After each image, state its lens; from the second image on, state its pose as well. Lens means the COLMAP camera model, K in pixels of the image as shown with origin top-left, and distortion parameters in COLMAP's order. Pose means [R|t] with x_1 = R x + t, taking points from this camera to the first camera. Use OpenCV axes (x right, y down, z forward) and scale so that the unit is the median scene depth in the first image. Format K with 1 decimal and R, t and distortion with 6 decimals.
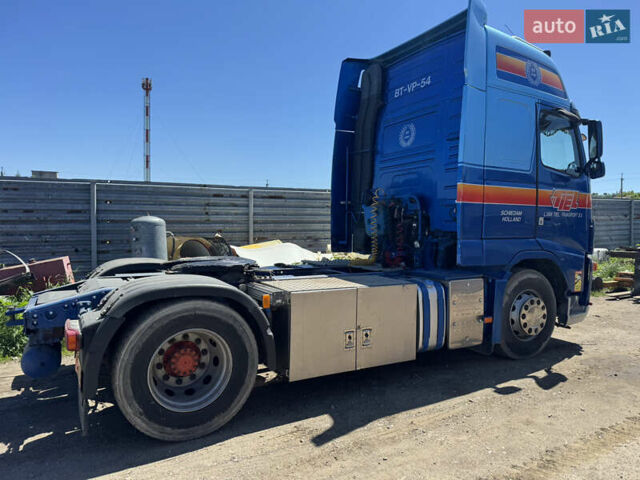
lens RADIAL K [[456.0, 0, 320.0], [0, 456.0, 240.0], [0, 0, 1]] dist [-0.003317, -0.001054]
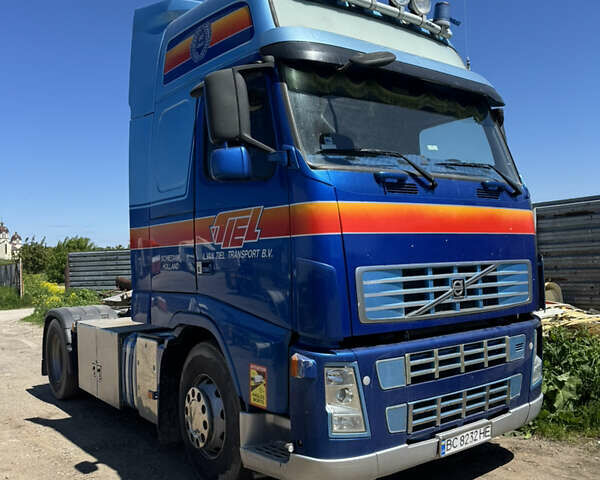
lens RADIAL K [[630.8, 0, 333.8], [0, 630.8, 227.8], [0, 0, 1]] dist [0.010401, 0.000284]
pose [[0.128897, -0.060061, -0.989837, 1.369334], [0.001743, 0.998176, -0.060340, -0.043471], [0.991656, 0.006053, 0.128767, 1.063854]]
